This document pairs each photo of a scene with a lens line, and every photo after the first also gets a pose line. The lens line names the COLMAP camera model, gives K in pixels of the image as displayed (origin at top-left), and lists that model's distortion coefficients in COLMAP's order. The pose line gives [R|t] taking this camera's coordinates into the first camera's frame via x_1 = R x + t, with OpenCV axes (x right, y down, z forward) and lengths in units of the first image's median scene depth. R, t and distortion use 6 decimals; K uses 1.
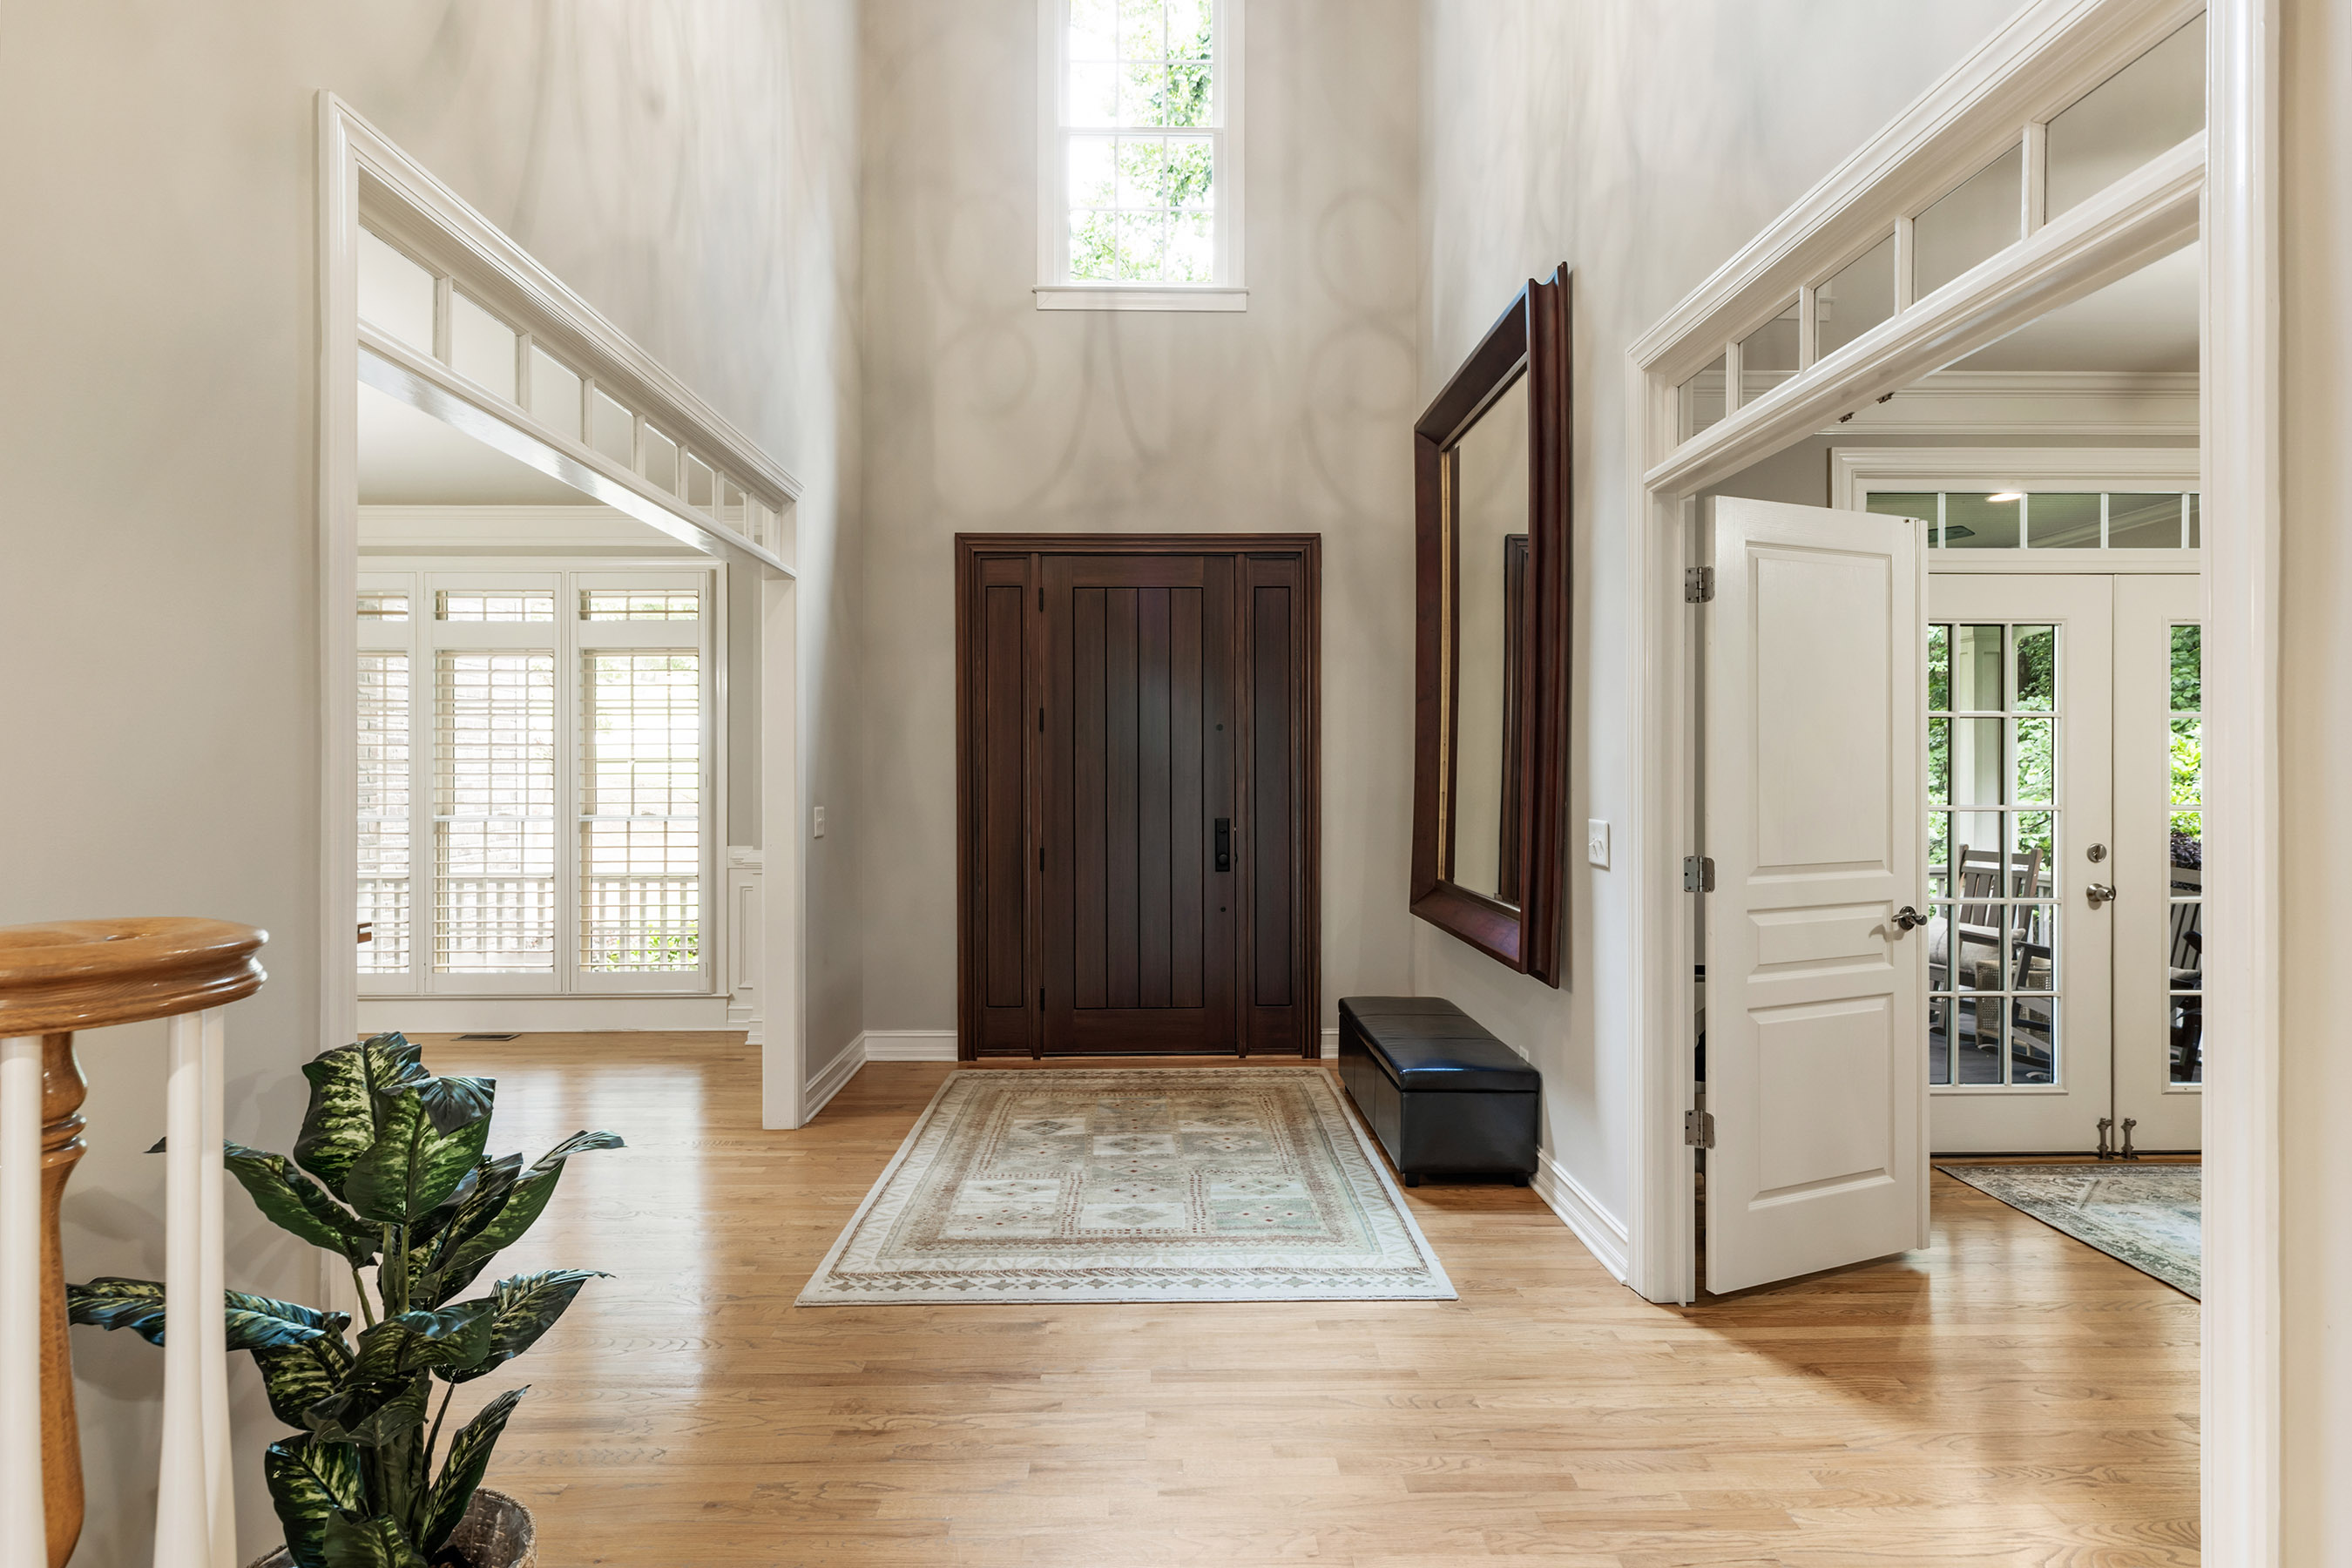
lens RADIAL K [[1159.3, 0, 1176.3], [0, 1159.3, 772.4], [0, 0, 1]] dist [-0.001879, 0.000232]
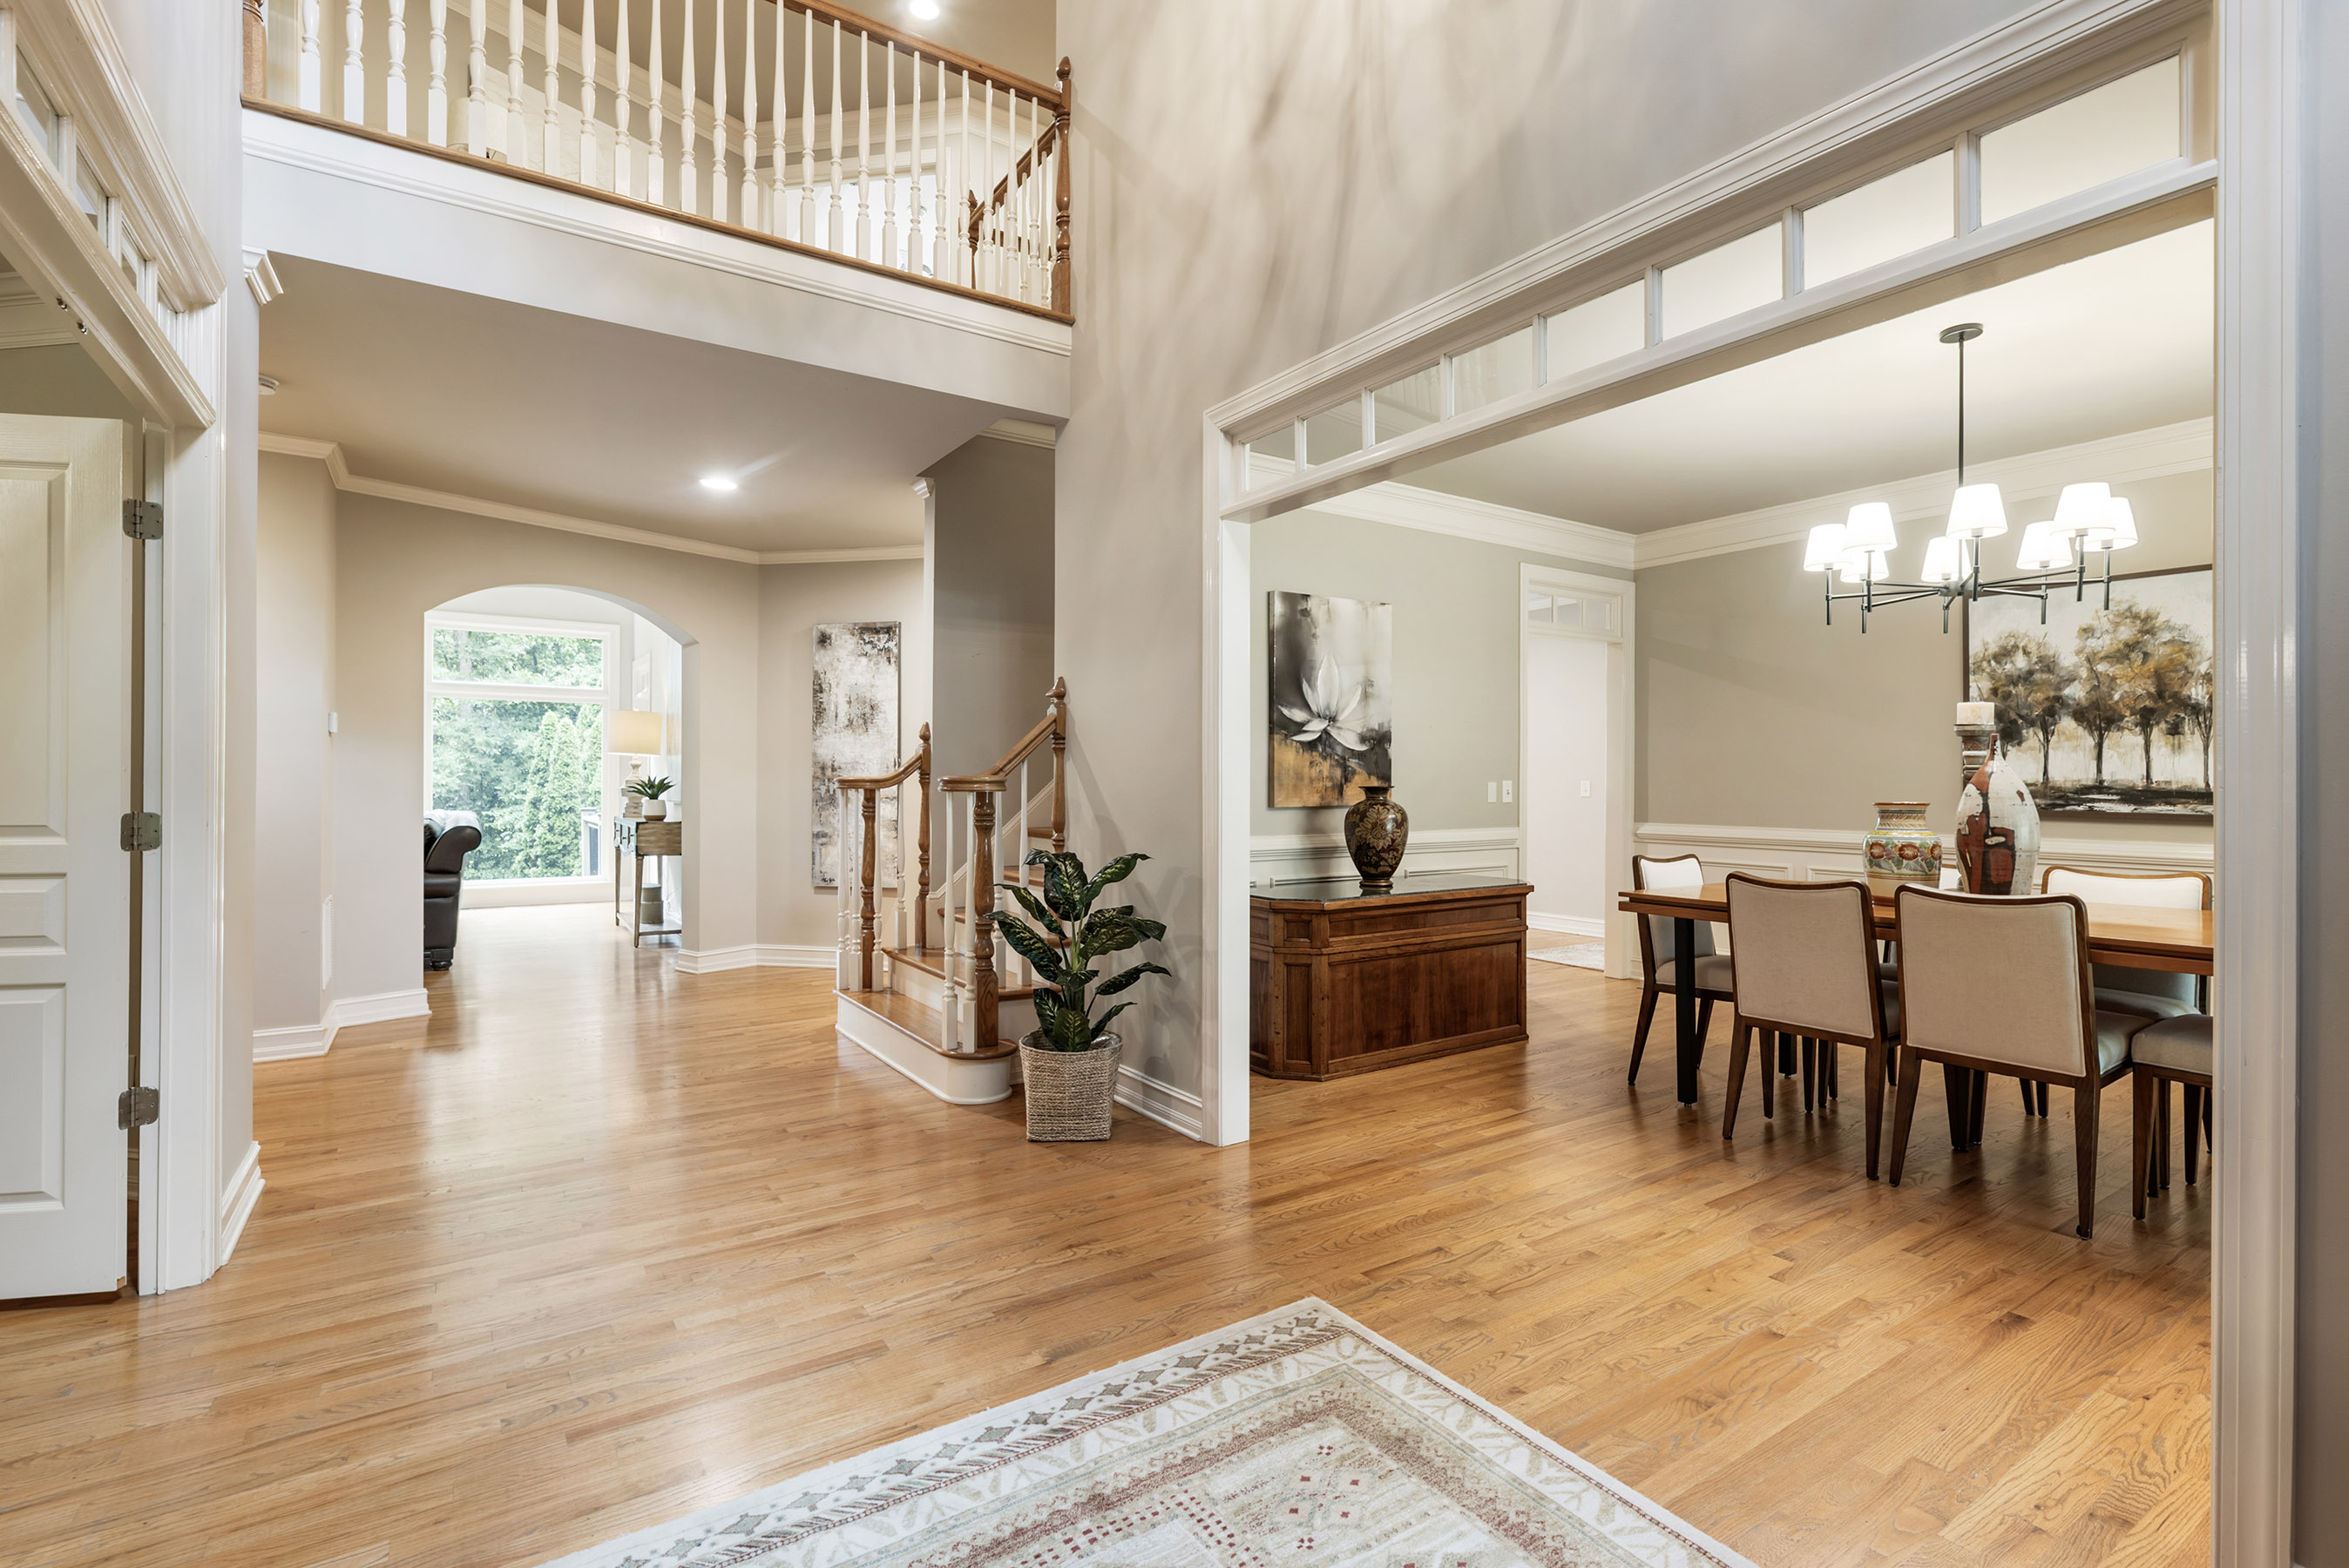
lens RADIAL K [[1072.0, 0, 1174.5], [0, 1072.0, 784.0], [0, 0, 1]] dist [-0.000091, -0.000019]
pose [[-0.844221, 0.002023, -0.535992, 0.161053], [-0.001142, 0.999984, 0.005573, 0.032689], [0.535994, 0.005317, -0.844205, 1.199005]]
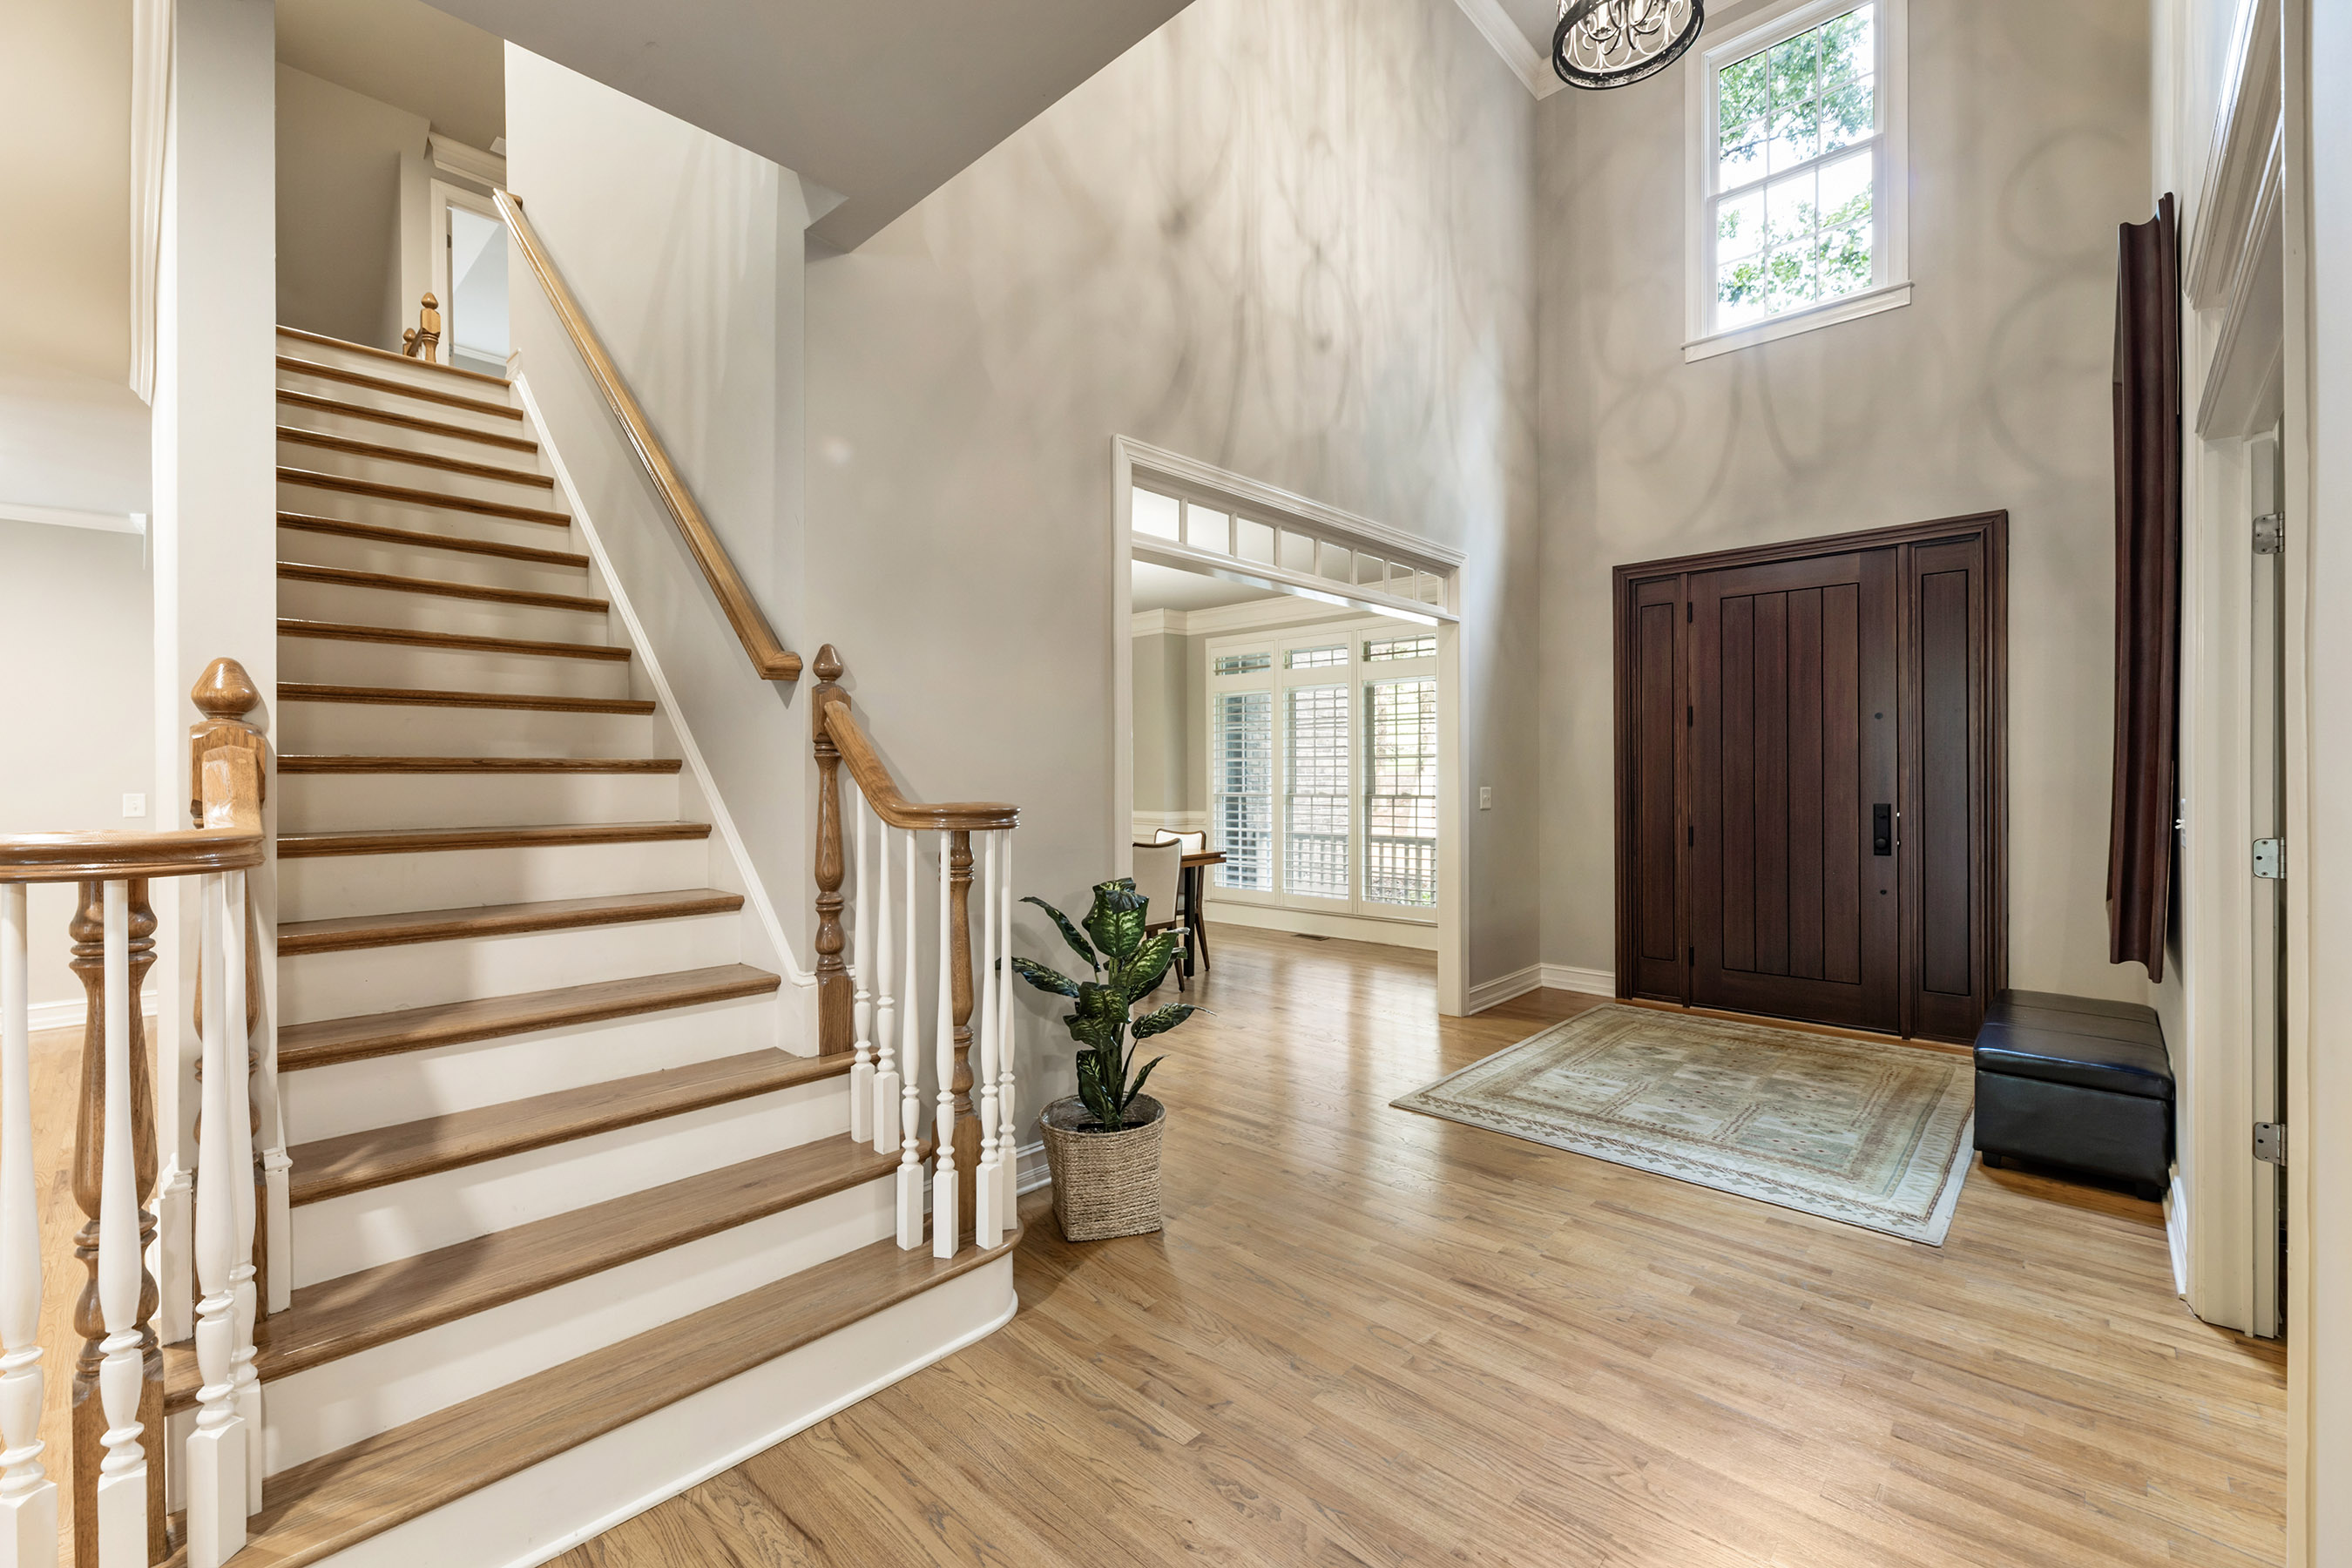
lens RADIAL K [[984.1, 0, 1155.7], [0, 984.1, 778.1], [0, 0, 1]] dist [-0.000119, -0.000031]
pose [[0.705839, 0.001887, -0.708370, 0.272858], [0.002416, 0.999984, 0.005072, 0.014272], [0.708368, -0.005291, 0.705824, -0.102062]]
